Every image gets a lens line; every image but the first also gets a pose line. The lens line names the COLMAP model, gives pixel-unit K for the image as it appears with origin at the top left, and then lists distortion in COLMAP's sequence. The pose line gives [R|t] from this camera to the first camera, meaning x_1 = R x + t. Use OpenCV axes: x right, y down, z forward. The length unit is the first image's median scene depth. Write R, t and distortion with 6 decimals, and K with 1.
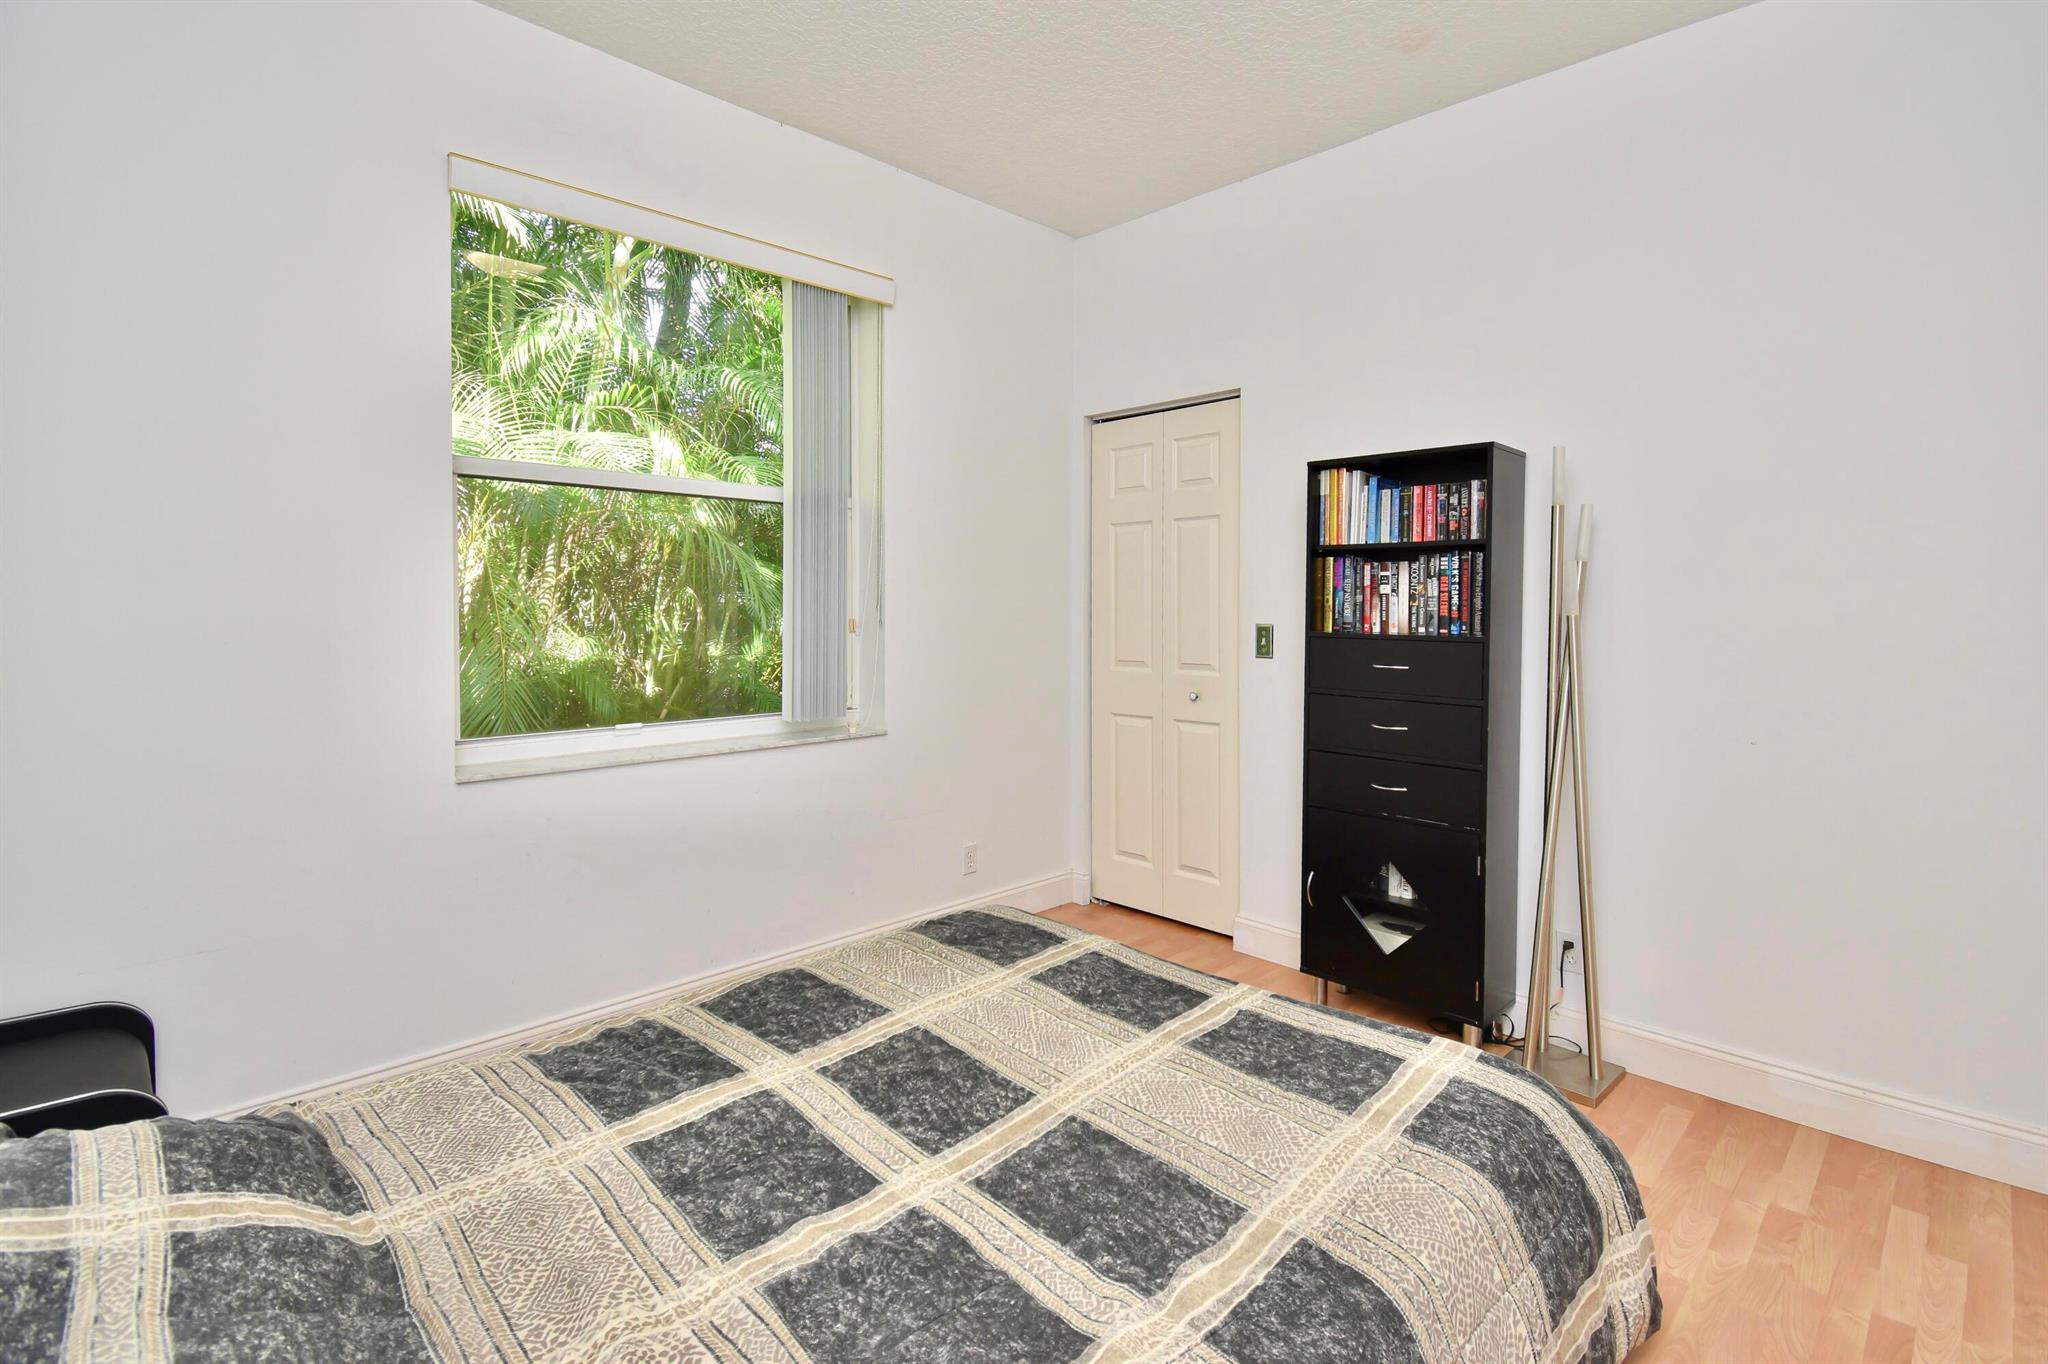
lens RADIAL K [[928.4, 0, 1031.1], [0, 928.4, 684.7], [0, 0, 1]] dist [-0.003075, -0.011313]
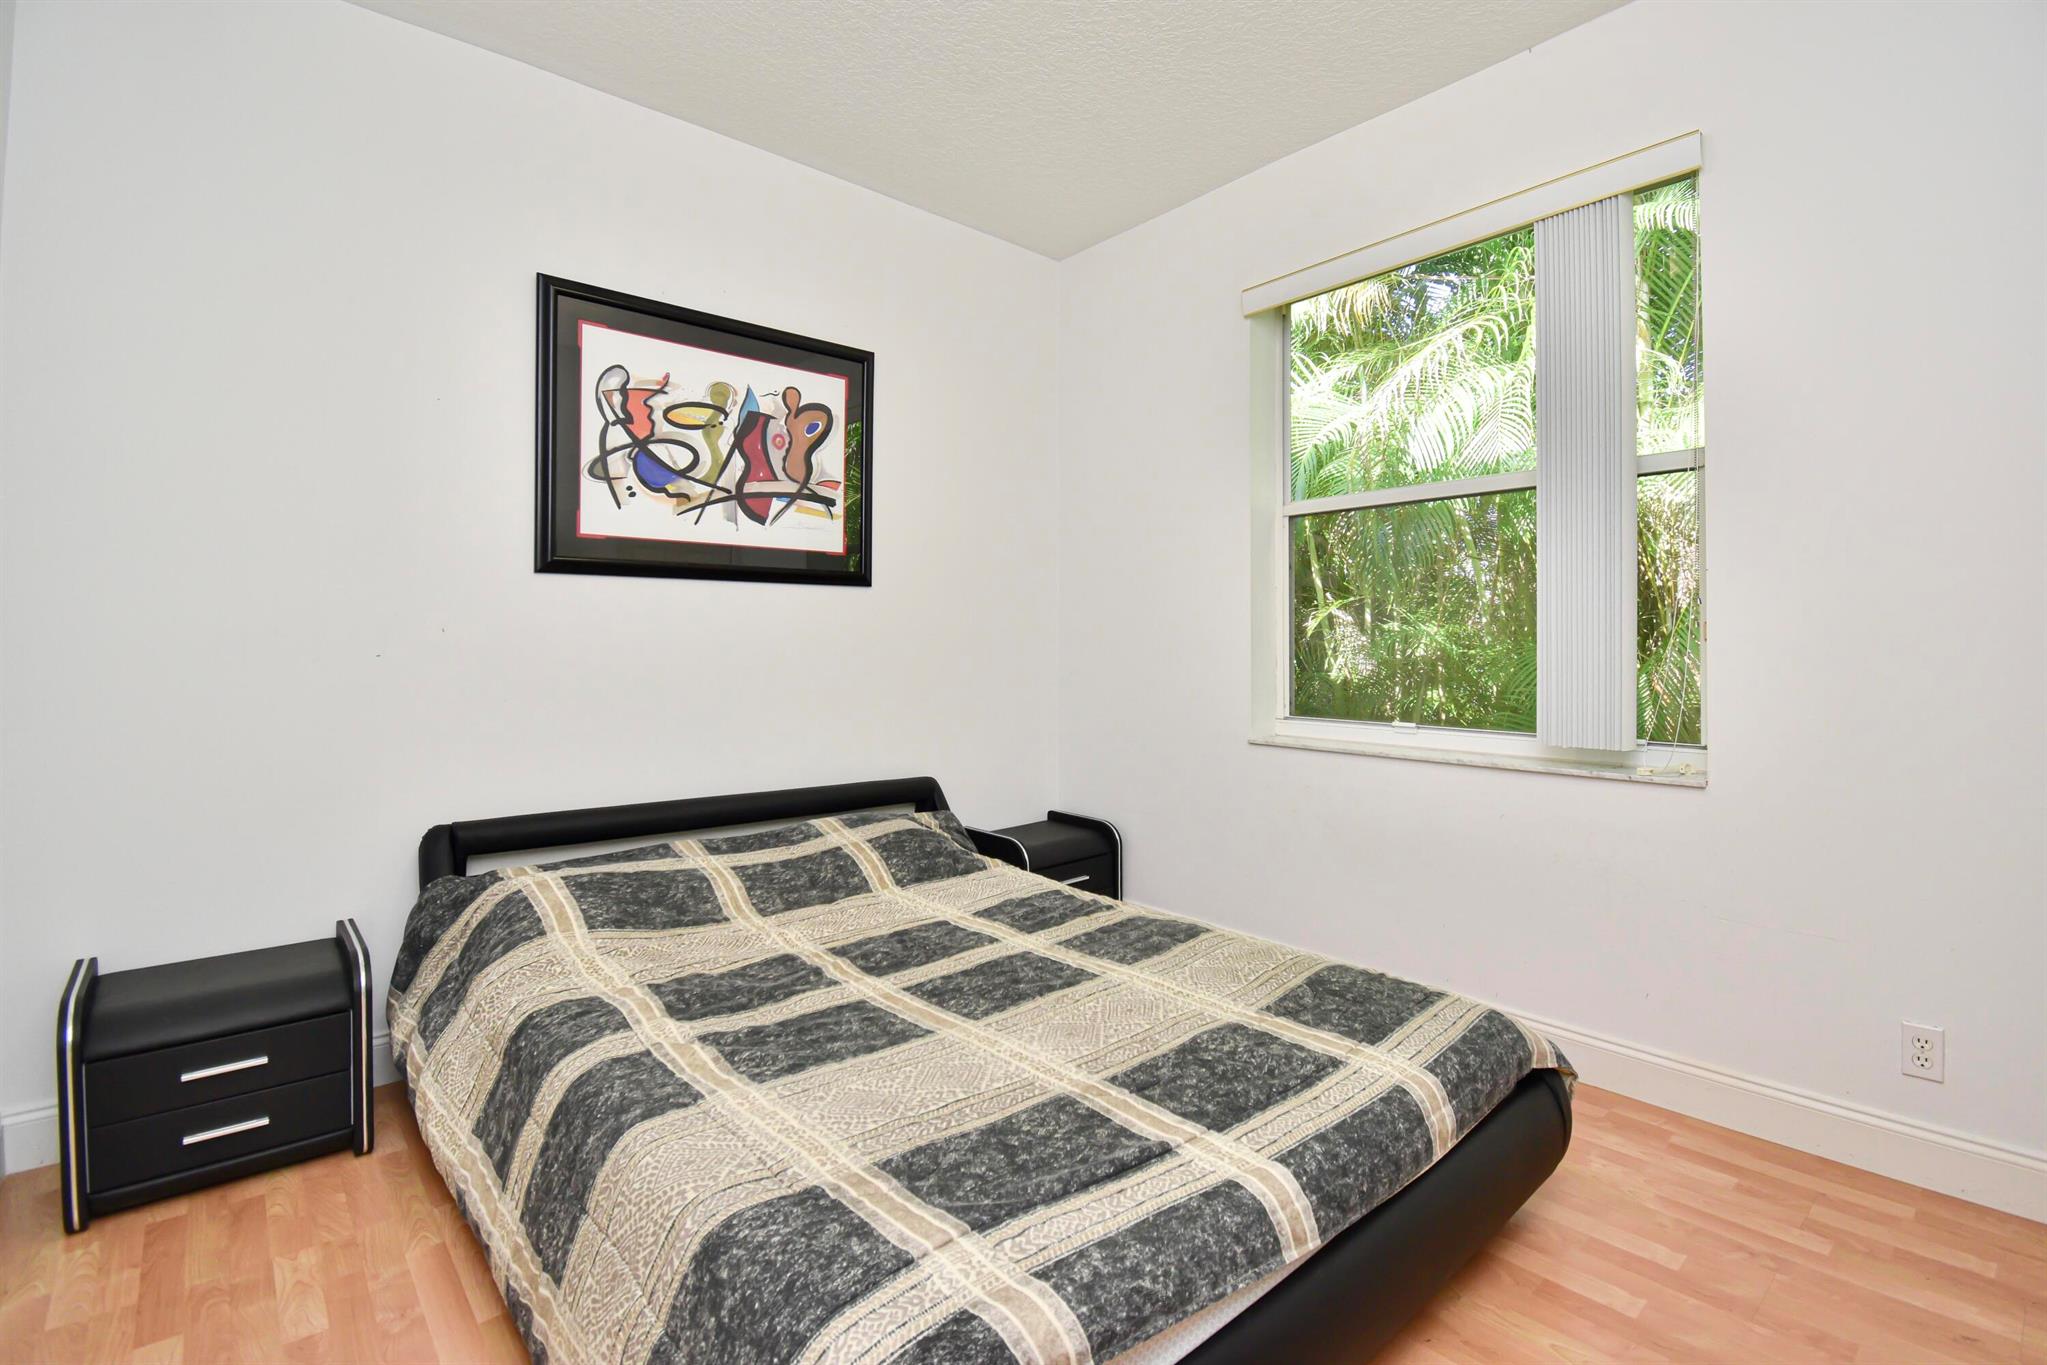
lens RADIAL K [[927.9, 0, 1030.4], [0, 927.9, 668.8], [0, 0, 1]] dist [-0.003075, -0.011313]
pose [[-0.047138, 0.025298, -0.998568, 1.065289], [-0.098632, 0.994676, 0.029856, -0.011687], [0.994007, 0.099898, -0.044392, 1.048469]]
